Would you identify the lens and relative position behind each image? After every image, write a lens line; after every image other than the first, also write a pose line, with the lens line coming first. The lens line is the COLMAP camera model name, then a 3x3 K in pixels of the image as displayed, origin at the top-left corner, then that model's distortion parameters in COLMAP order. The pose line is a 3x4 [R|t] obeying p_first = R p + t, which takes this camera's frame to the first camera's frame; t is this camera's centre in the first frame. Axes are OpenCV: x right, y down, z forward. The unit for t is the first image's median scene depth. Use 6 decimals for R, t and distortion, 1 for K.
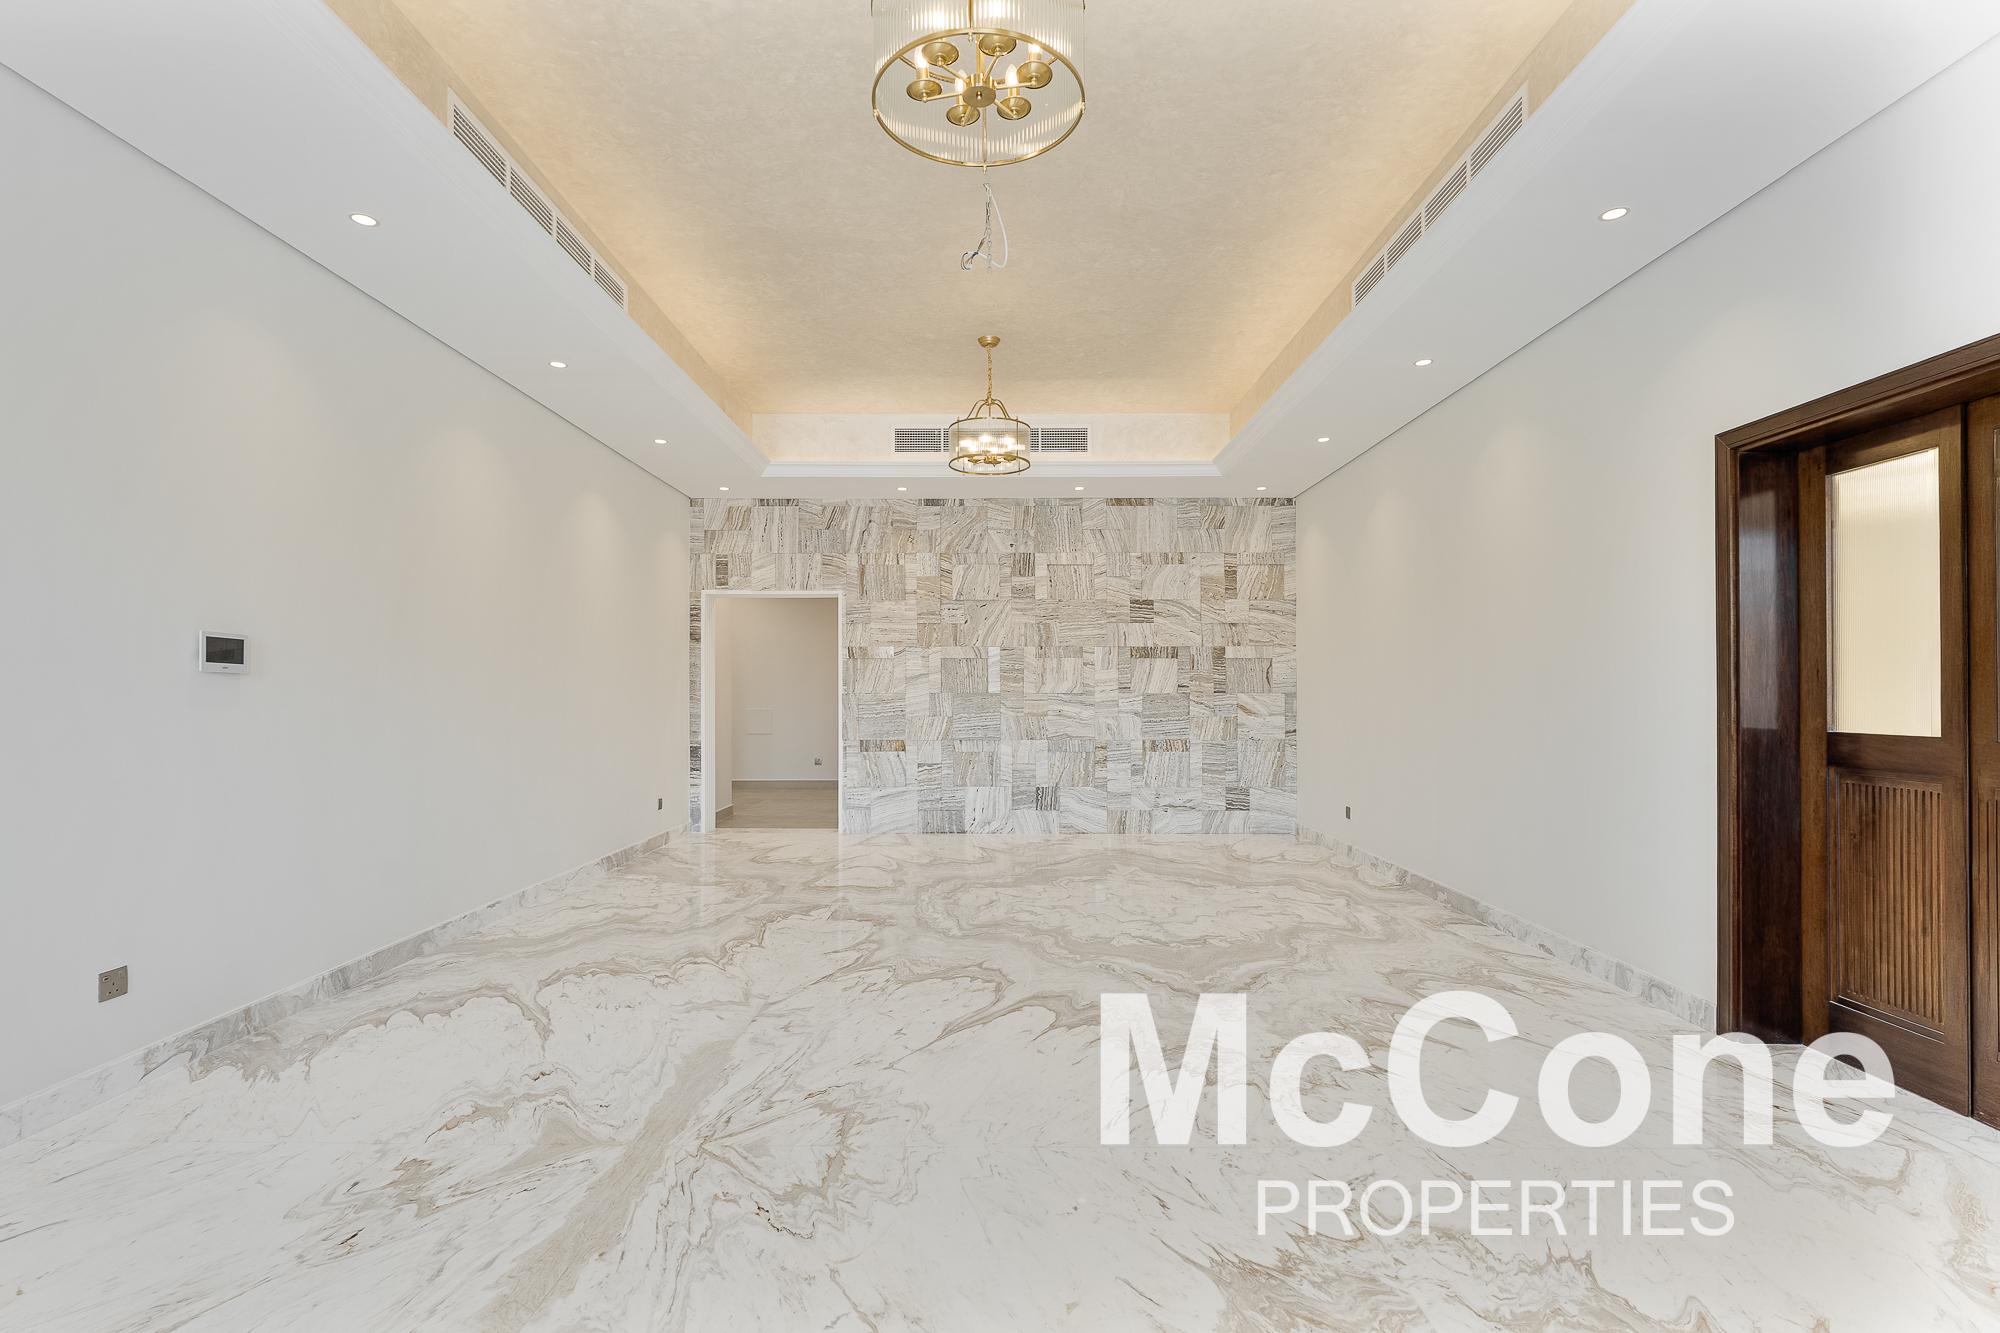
lens RADIAL K [[847.8, 0, 1000.8], [0, 847.8, 683.2], [0, 0, 1]] dist [0.002035, 0.000271]
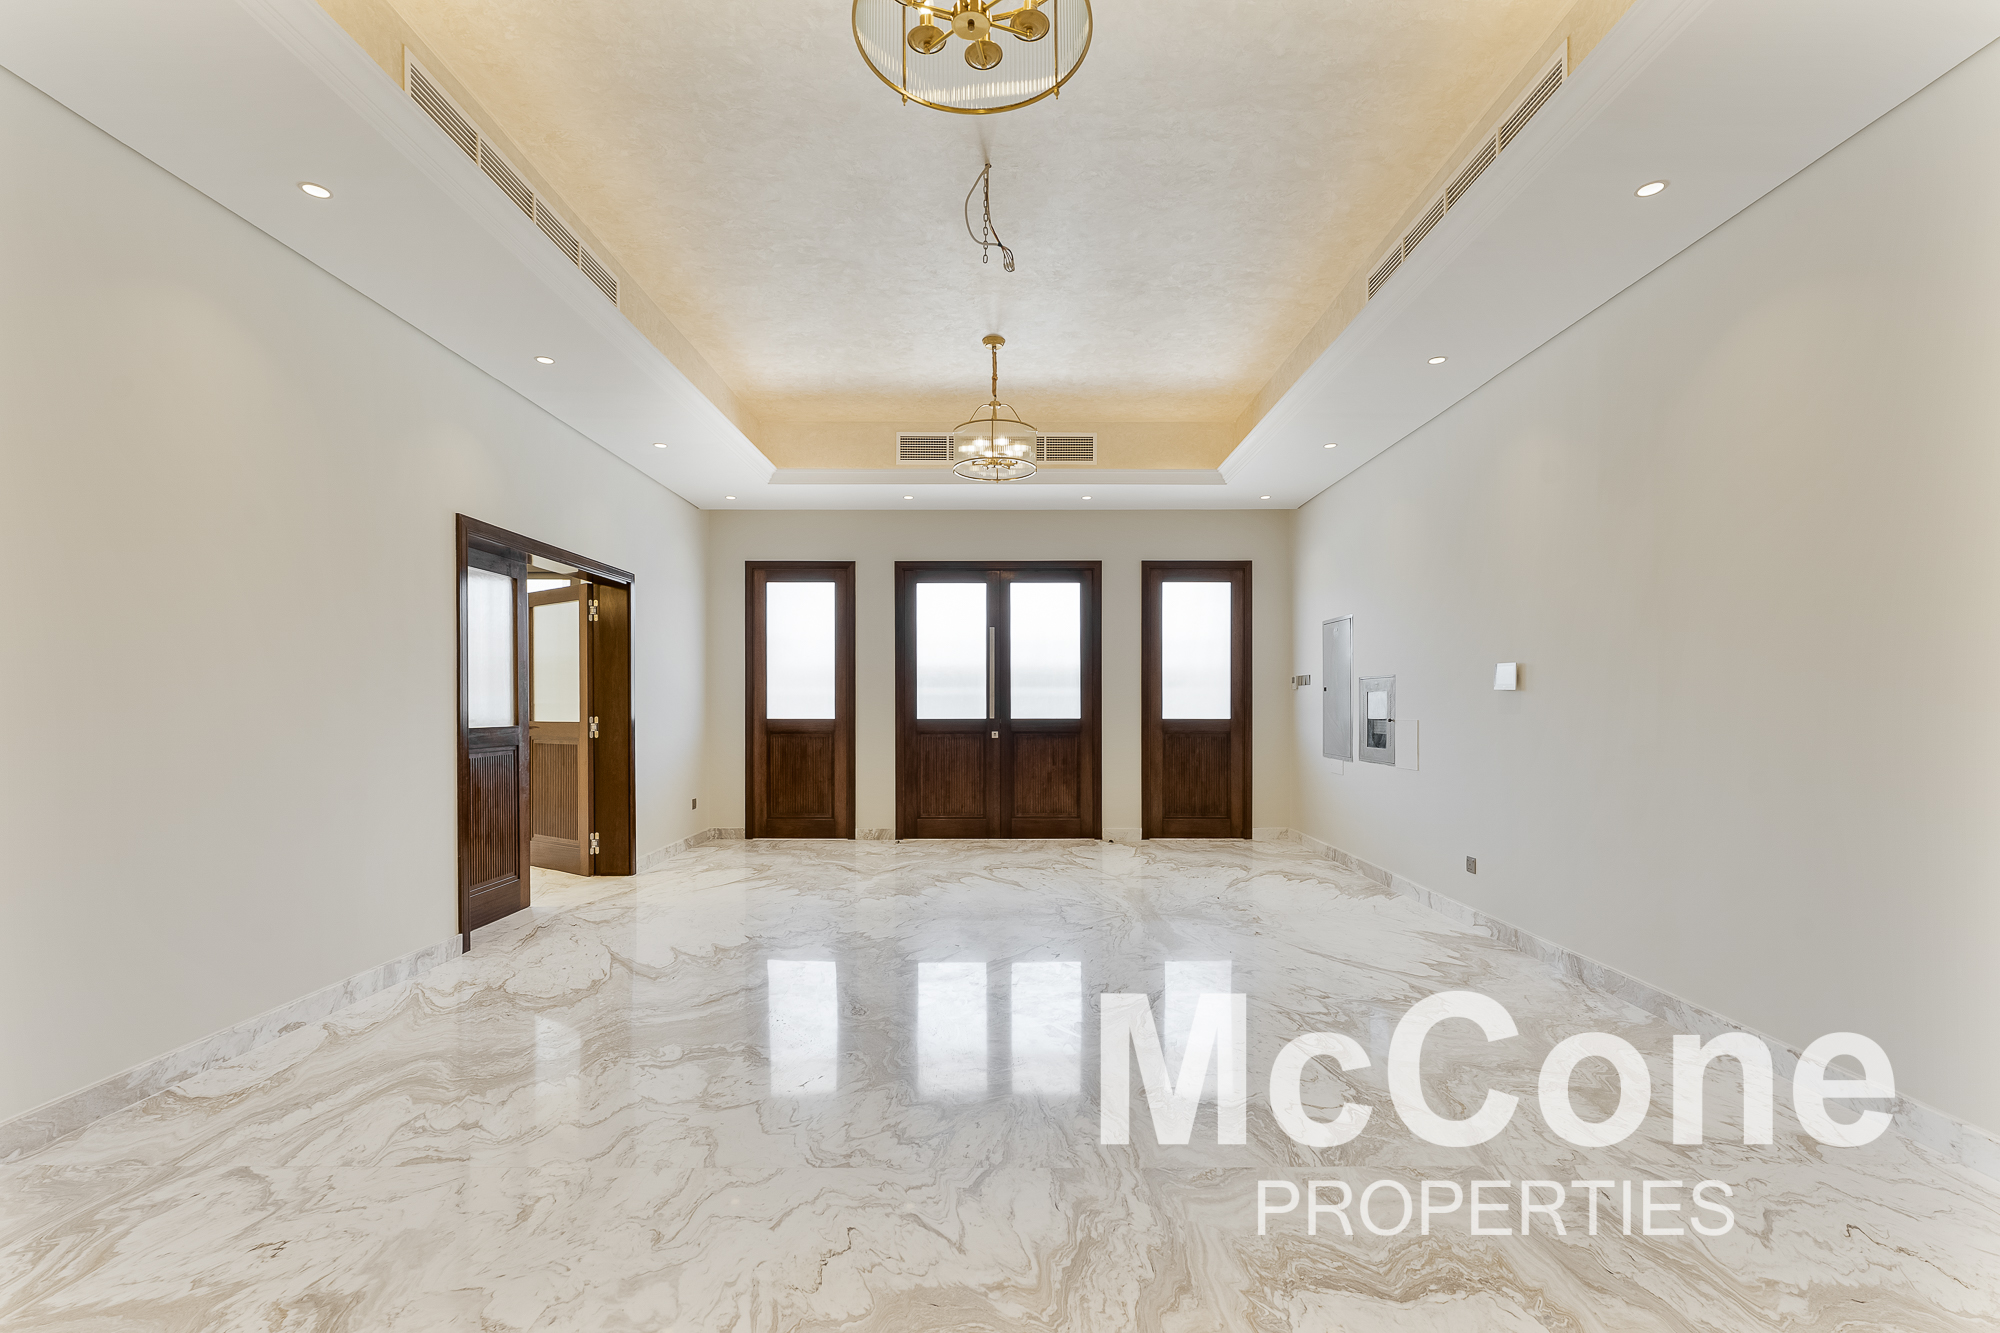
lens RADIAL K [[847.8, 0, 1000.5], [0, 847.8, 682.2], [0, 0, 1]] dist [0.002035, 0.000271]
pose [[-0.999918, -0.000982, 0.012757, -0.040204], [-0.001446, 0.999334, -0.036448, 0.020244], [-0.012713, -0.036464, -0.999254, 2.109305]]
